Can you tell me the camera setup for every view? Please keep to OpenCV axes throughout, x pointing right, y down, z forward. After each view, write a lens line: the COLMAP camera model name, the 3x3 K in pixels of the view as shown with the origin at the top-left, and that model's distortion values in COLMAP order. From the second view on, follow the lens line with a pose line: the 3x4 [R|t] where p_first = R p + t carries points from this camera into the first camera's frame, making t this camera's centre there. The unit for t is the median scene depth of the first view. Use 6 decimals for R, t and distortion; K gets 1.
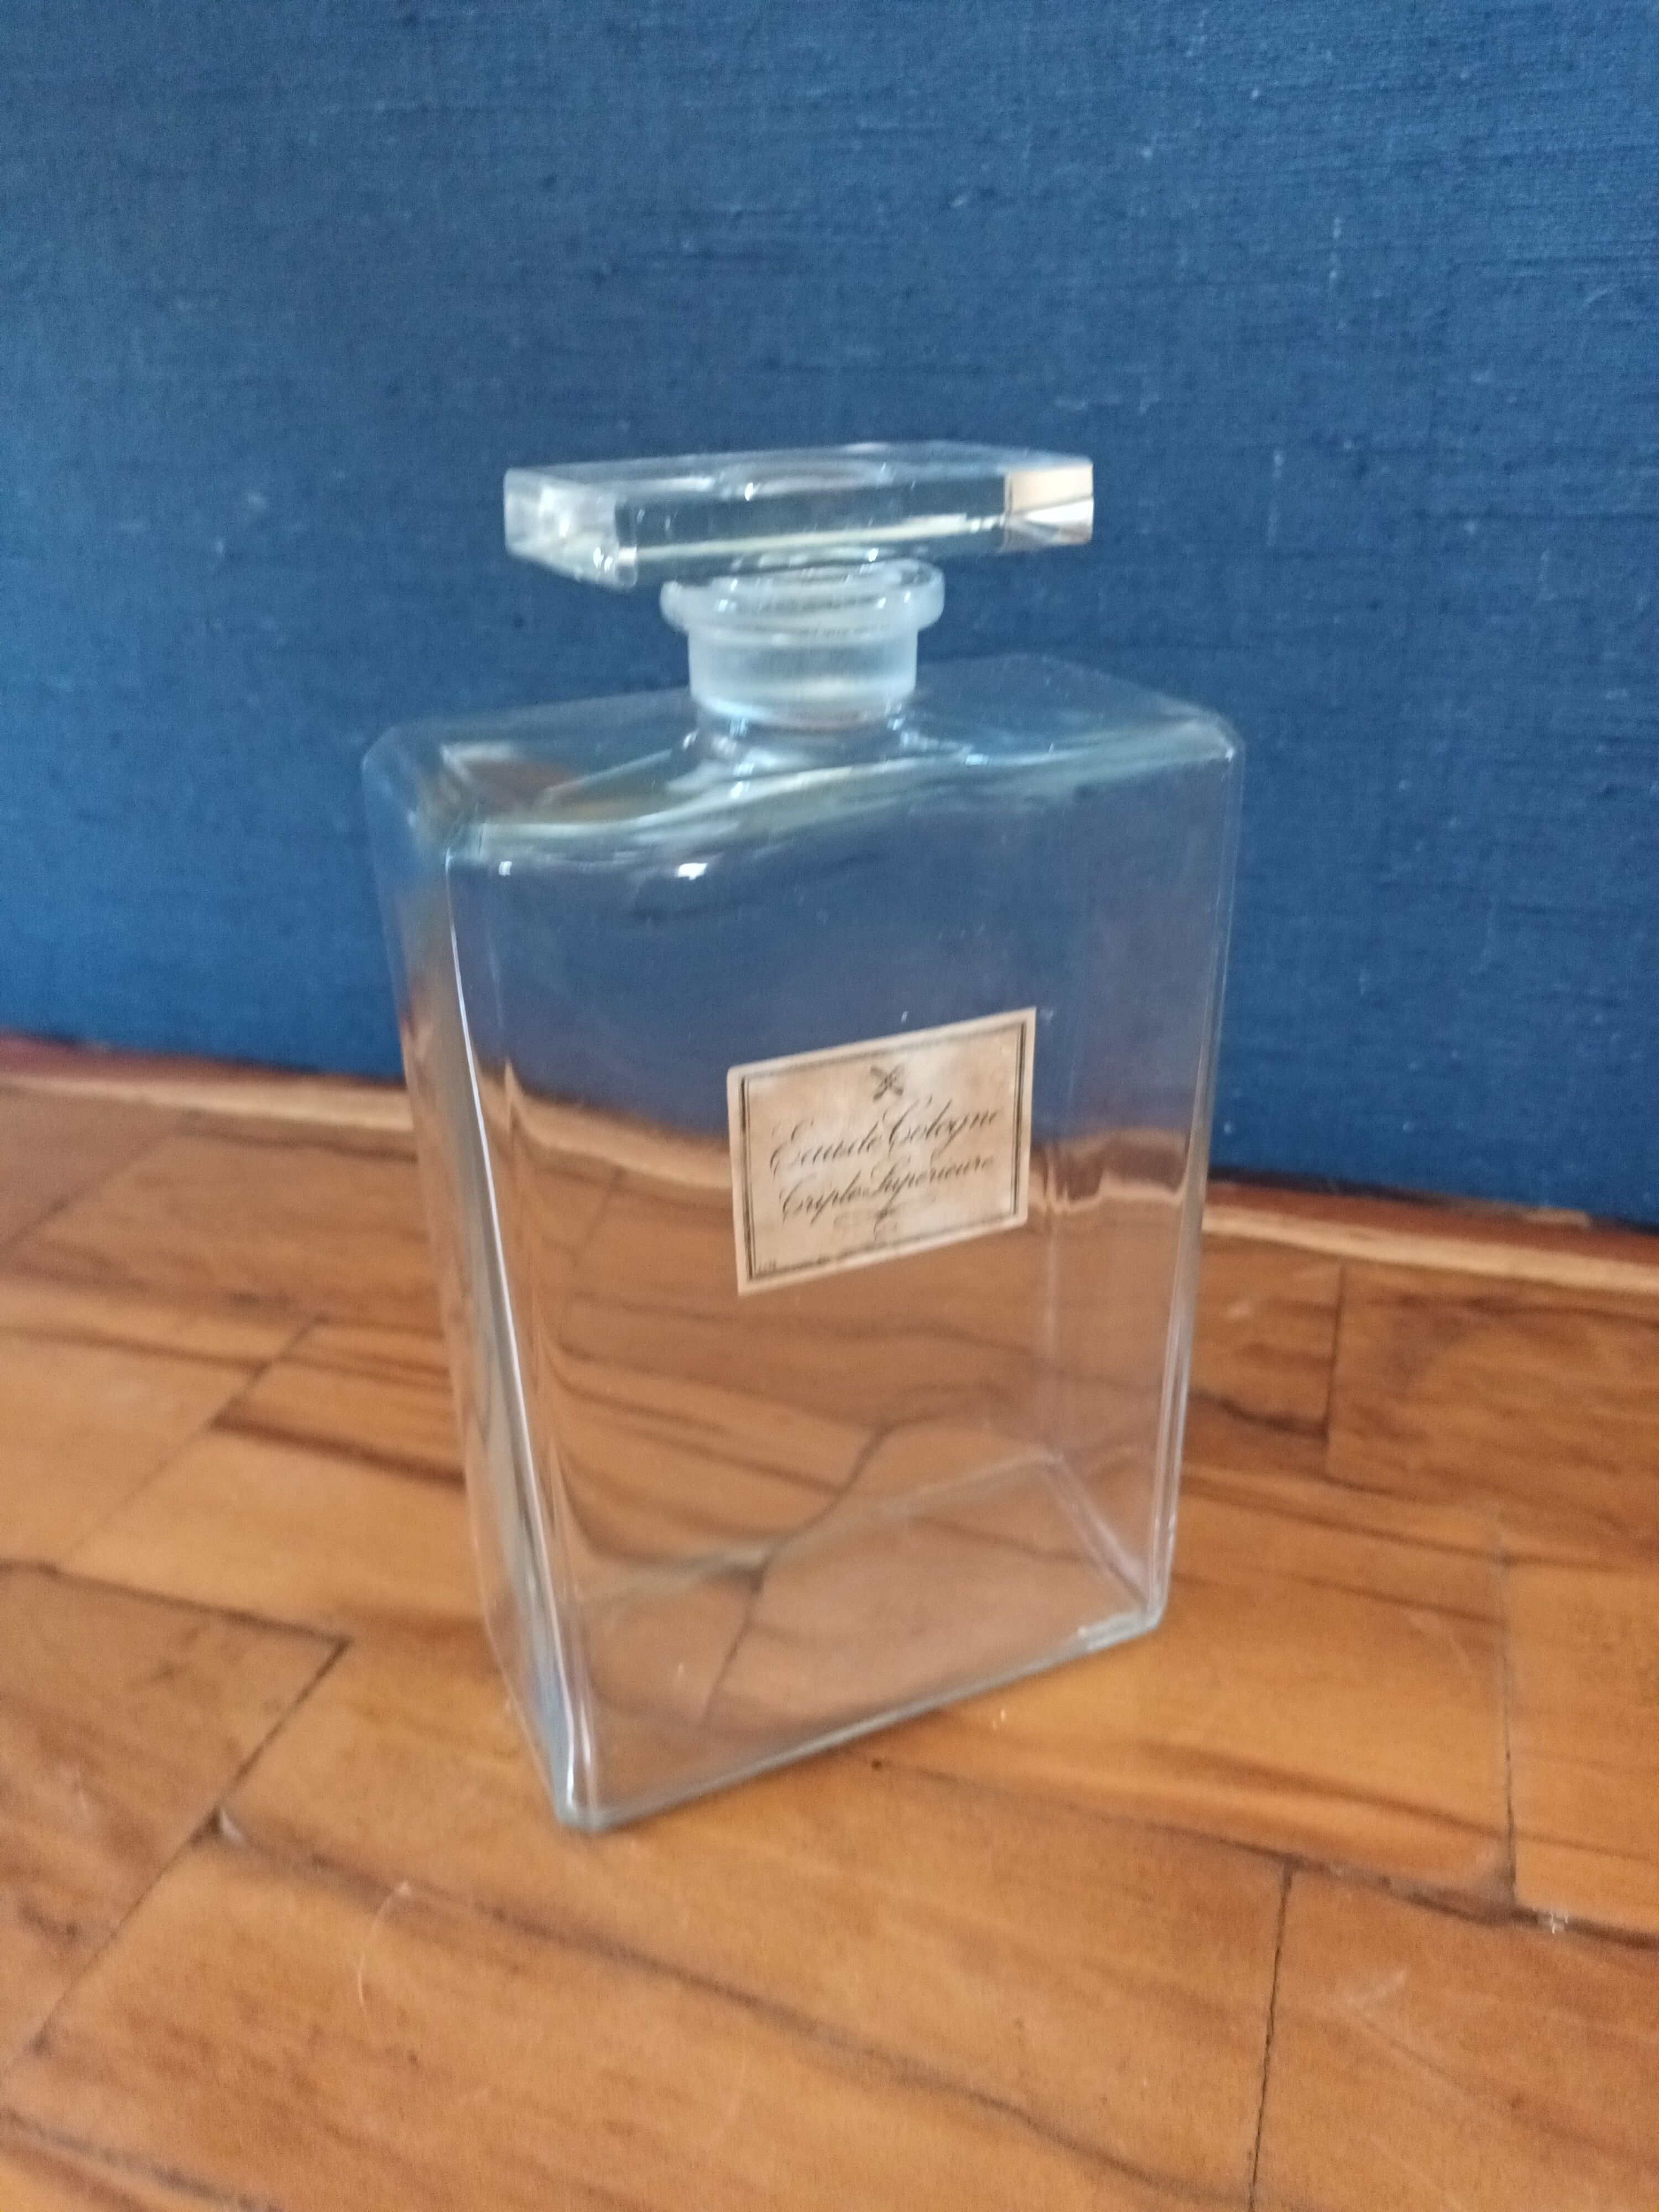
lens RADIAL K [[1696.1, 0, 821.4], [0, 1696.1, 1115.3], [0, 0, 1]] dist [-0.027934, 0.003541]
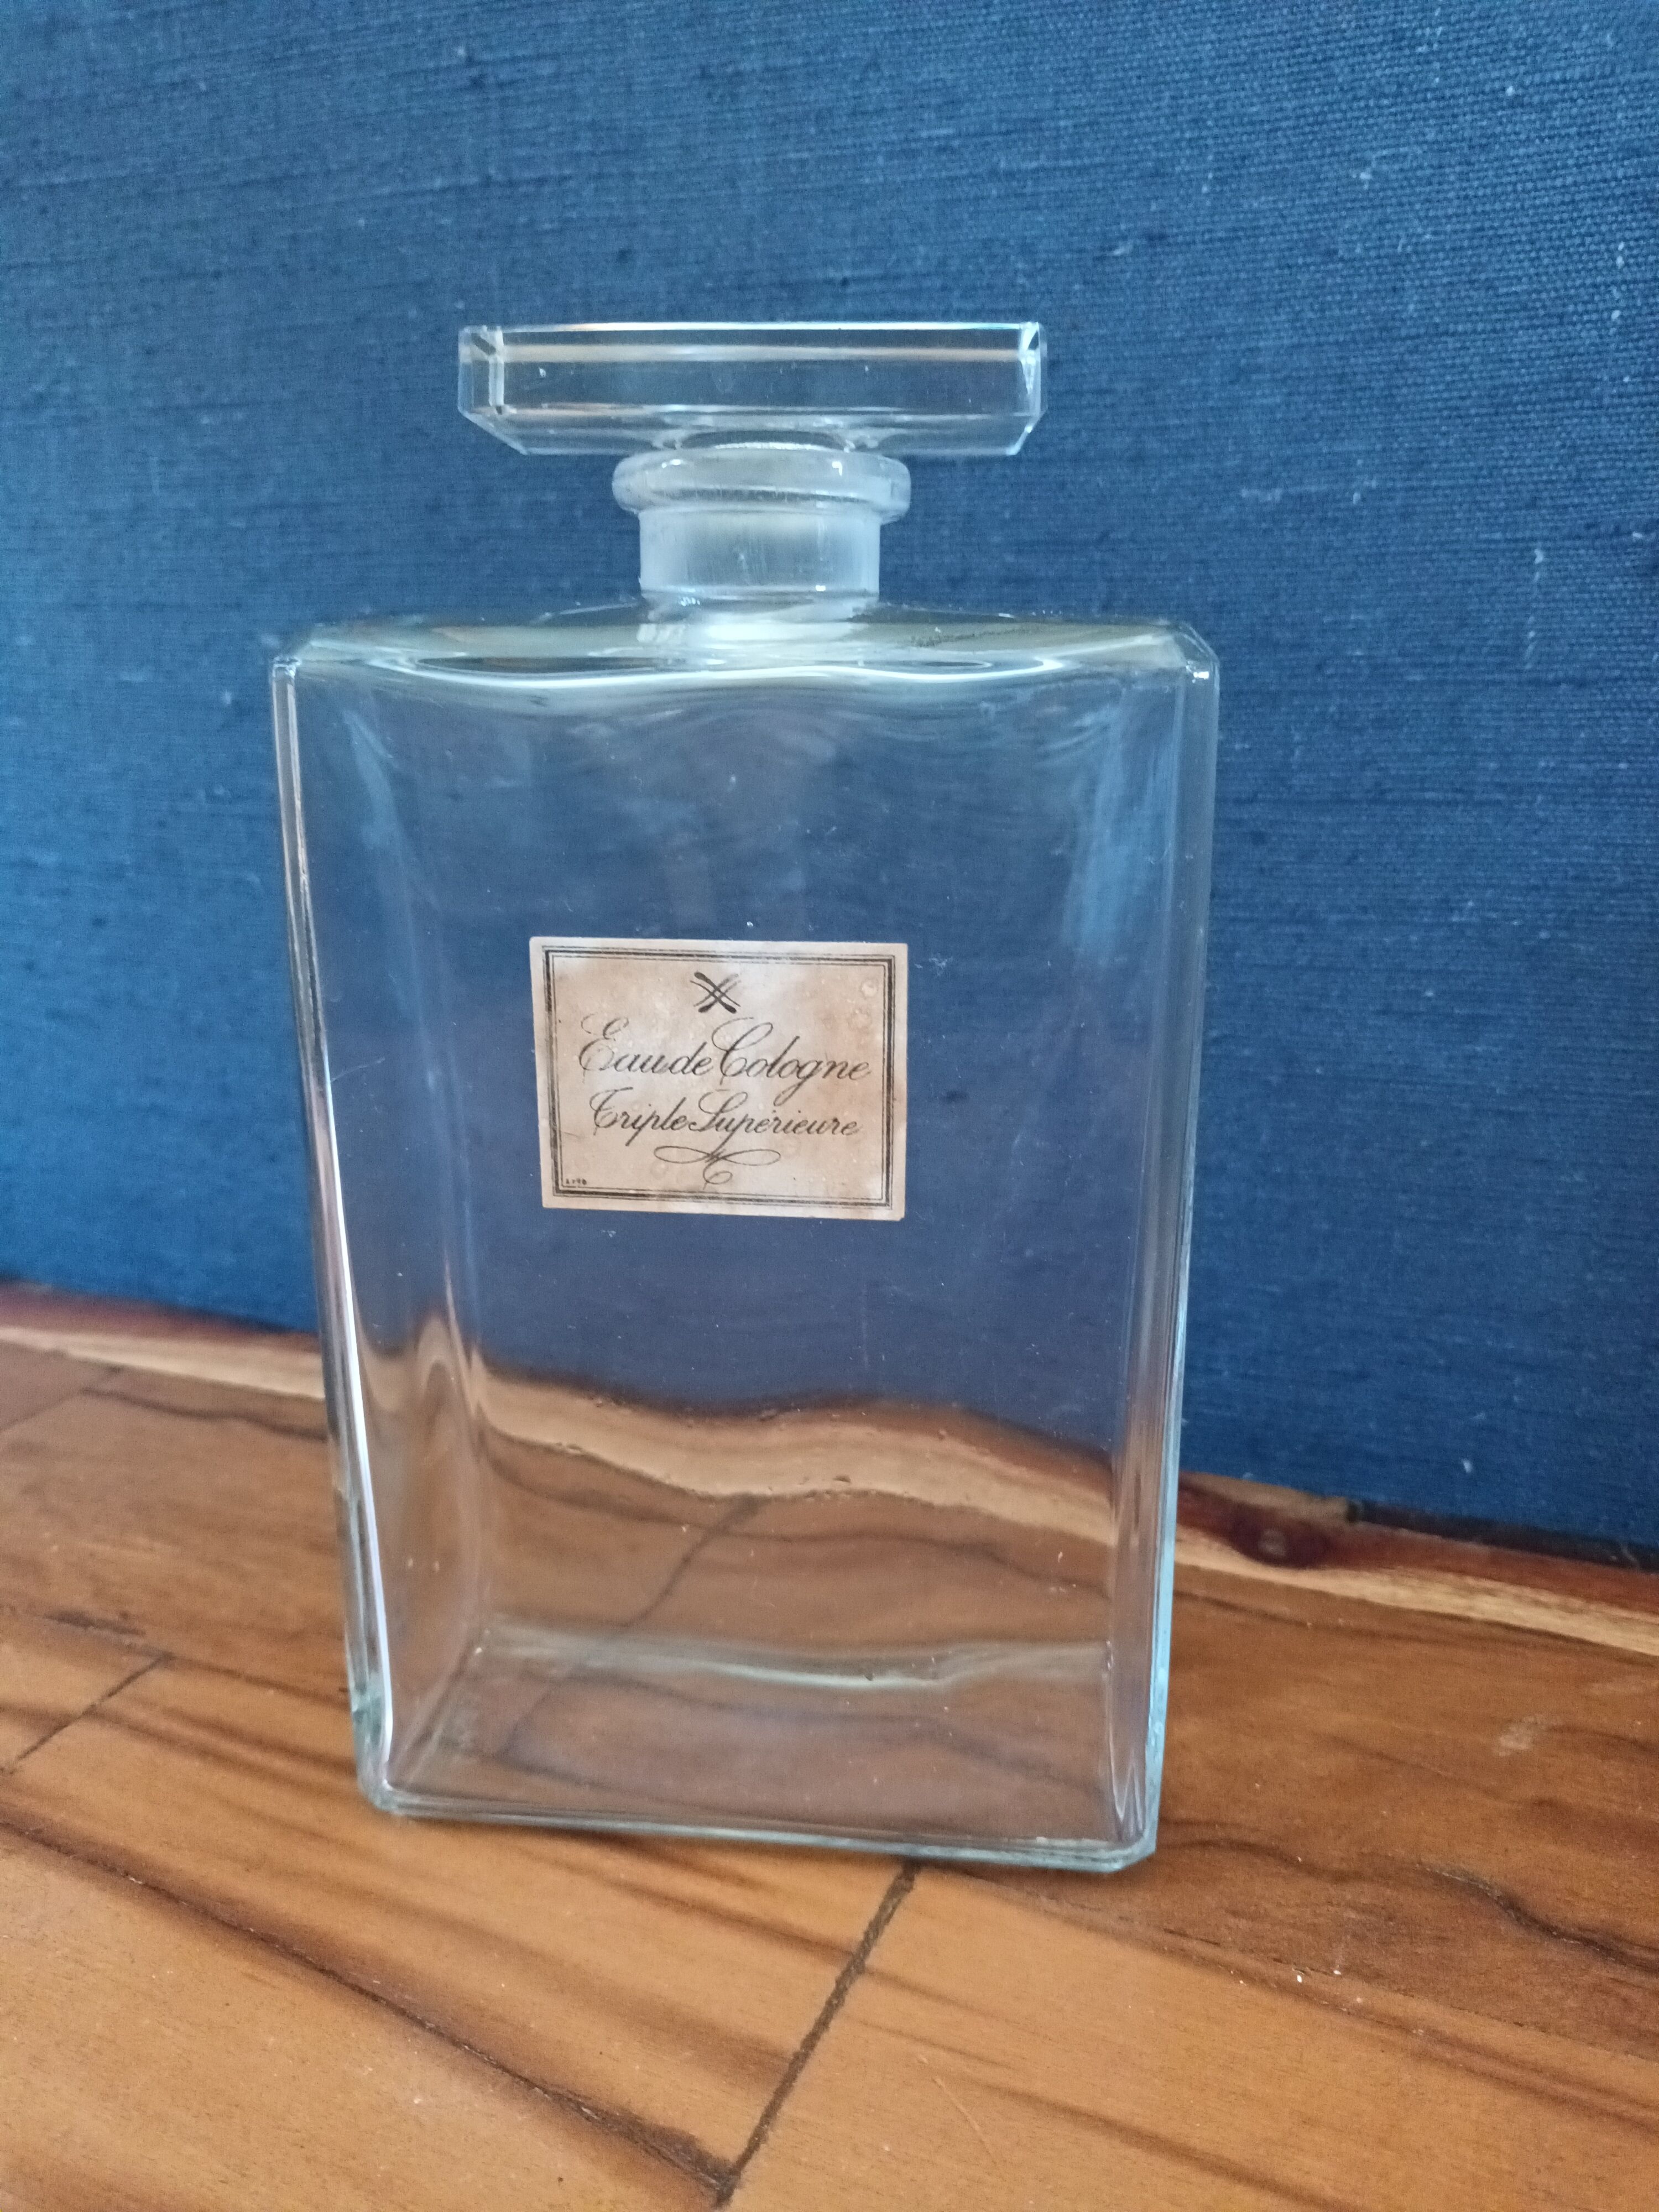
lens RADIAL K [[1707.6, 0, 829.5], [0, 1707.6, 1106.0], [0, 0, 1]] dist [-0.036383, 0.018276]
pose [[0.996279, 0.044763, -0.073656, 0.022822], [-0.058897, 0.977491, -0.202591, 0.023913], [0.062929, 0.206175, 0.976489, 0.306208]]
